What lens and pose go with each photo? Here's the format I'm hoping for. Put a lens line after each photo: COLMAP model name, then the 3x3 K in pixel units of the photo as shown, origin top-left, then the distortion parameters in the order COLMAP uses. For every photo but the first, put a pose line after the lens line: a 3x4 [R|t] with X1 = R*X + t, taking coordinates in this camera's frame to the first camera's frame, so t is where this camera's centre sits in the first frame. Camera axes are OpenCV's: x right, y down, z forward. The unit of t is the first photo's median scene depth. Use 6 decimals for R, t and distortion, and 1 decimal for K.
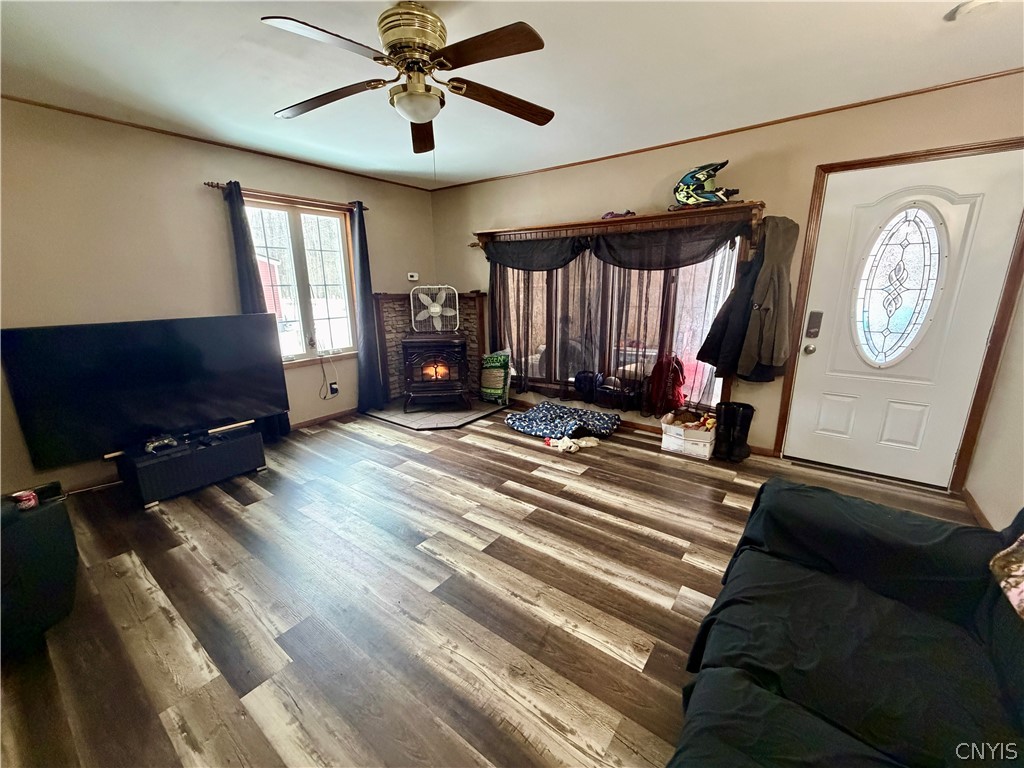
lens RADIAL K [[408.1, 0, 522.3], [0, 408.1, 380.3], [0, 0, 1]] dist [0.002383, 0.000076]
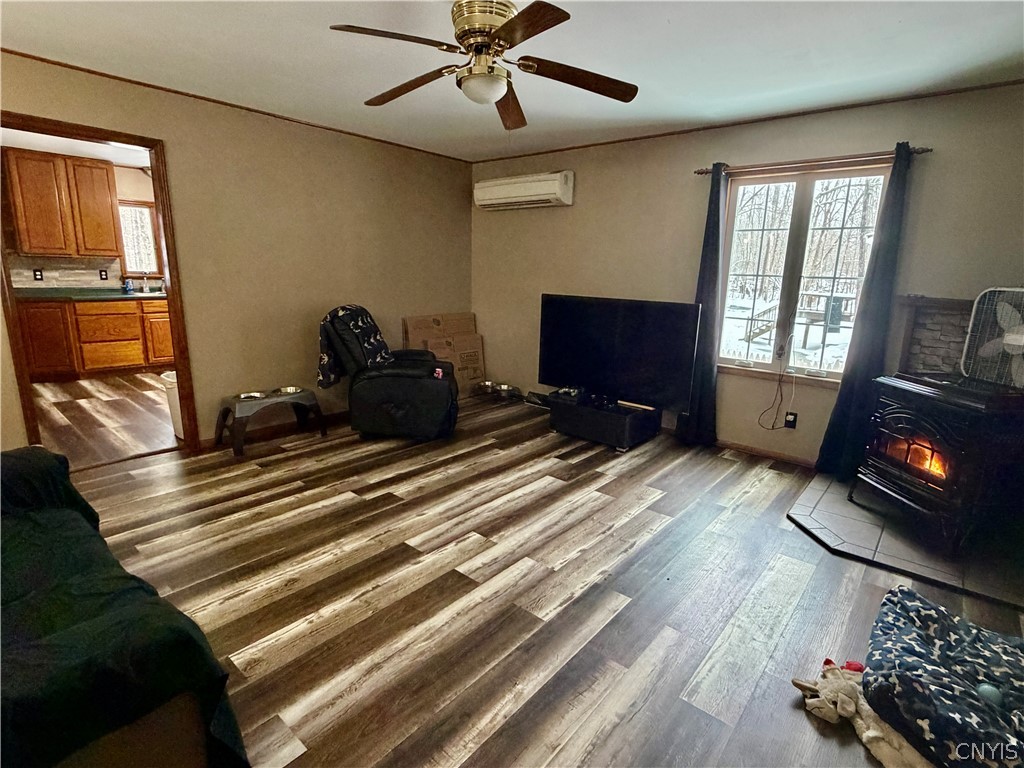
lens RADIAL K [[525.5, 0, 512.0], [0, 525.5, 384.0], [0, 0, 1]] dist [0.005009, -0.000165]
pose [[-0.081908, 0.222425, -0.971503, 0.636964], [-0.258080, 0.936796, 0.236238, -0.182475], [0.962645, 0.270075, -0.019328, 0.723641]]
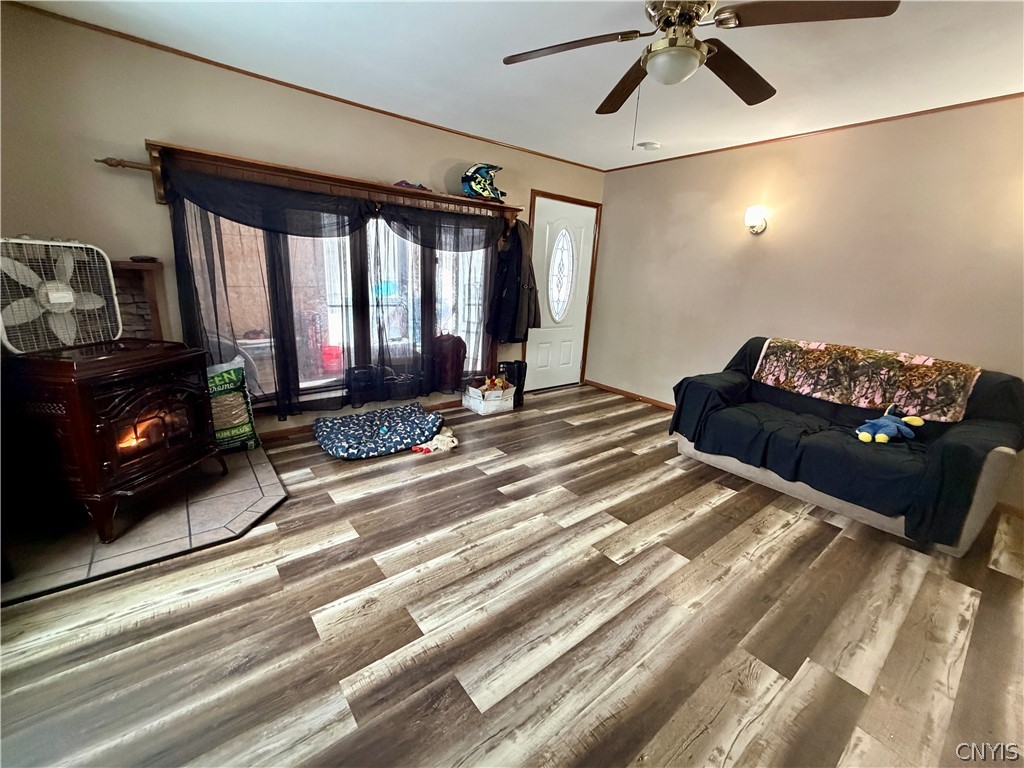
lens RADIAL K [[407.4, 0, 512.0], [0, 407.4, 384.0], [0, 0, 1]] dist [0.003028, -0.000092]
pose [[0.281245, -0.229015, 0.931908, -0.755576], [0.170748, 0.967553, 0.186244, -0.126180], [-0.944323, 0.106741, 0.311223, 0.641129]]
